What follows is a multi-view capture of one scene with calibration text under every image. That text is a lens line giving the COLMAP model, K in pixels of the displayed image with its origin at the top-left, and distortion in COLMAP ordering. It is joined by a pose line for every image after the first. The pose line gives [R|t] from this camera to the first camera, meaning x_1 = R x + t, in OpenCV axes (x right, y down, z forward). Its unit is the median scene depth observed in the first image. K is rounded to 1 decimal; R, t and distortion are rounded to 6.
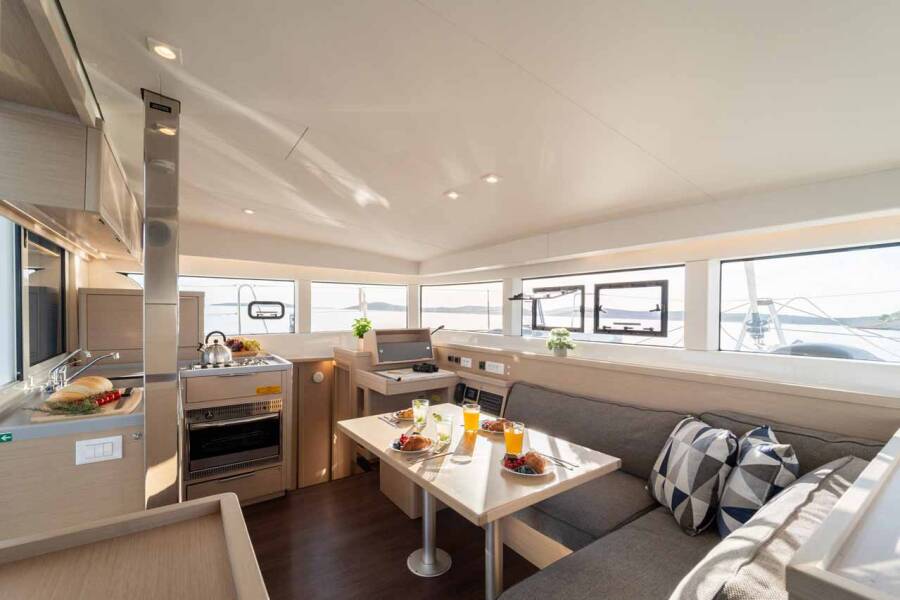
lens RADIAL K [[370.3, 0, 437.1], [0, 370.3, 312.3], [0, 0, 1]] dist [0.008490, 0.000020]
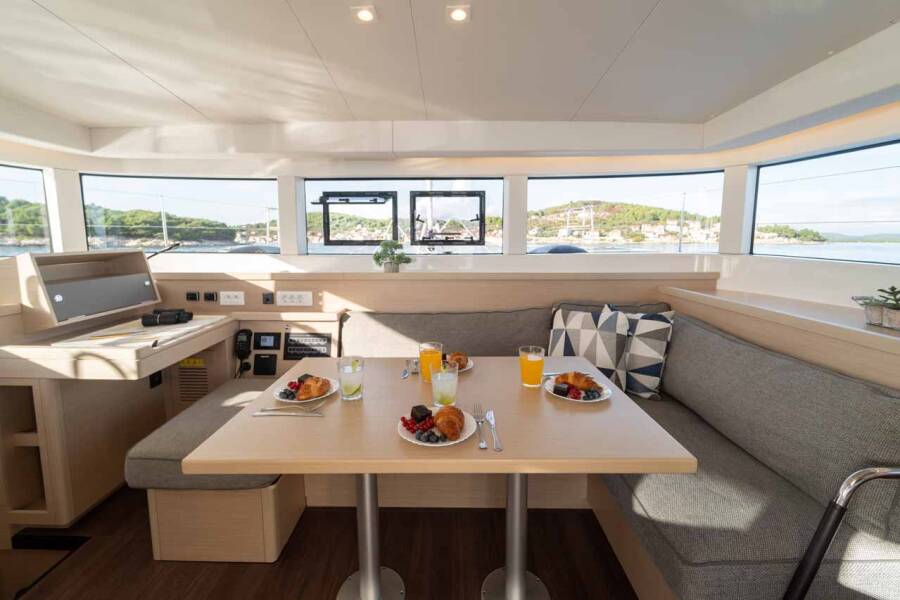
lens RADIAL K [[388.7, 0, 450.4], [0, 388.7, 277.5], [0, 0, 1]] dist [0.012143, 0.000220]
pose [[0.586733, -0.100097, 0.803570, -0.270372], [0.003621, 0.992645, 0.121006, 0.017013], [-0.809773, -0.068088, 0.582780, 0.307469]]
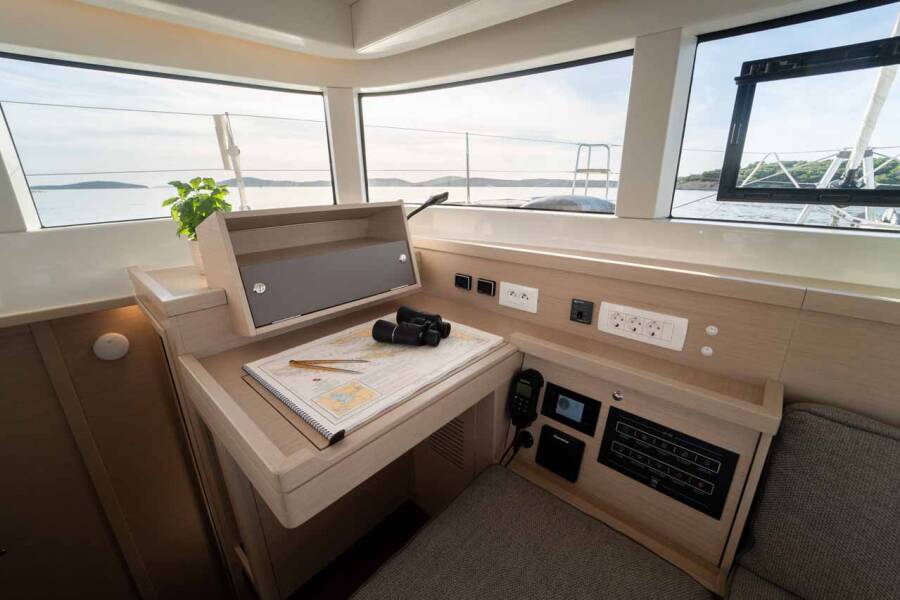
lens RADIAL K [[360.8, 0, 450.6], [0, 360.8, 309.0], [0, 0, 1]] dist [-0.019119, -0.000030]
pose [[0.974872, -0.088150, 0.204581, -0.064420], [0.016666, 0.944661, 0.327623, 0.032038], [-0.222140, -0.315982, 0.922393, 0.745346]]
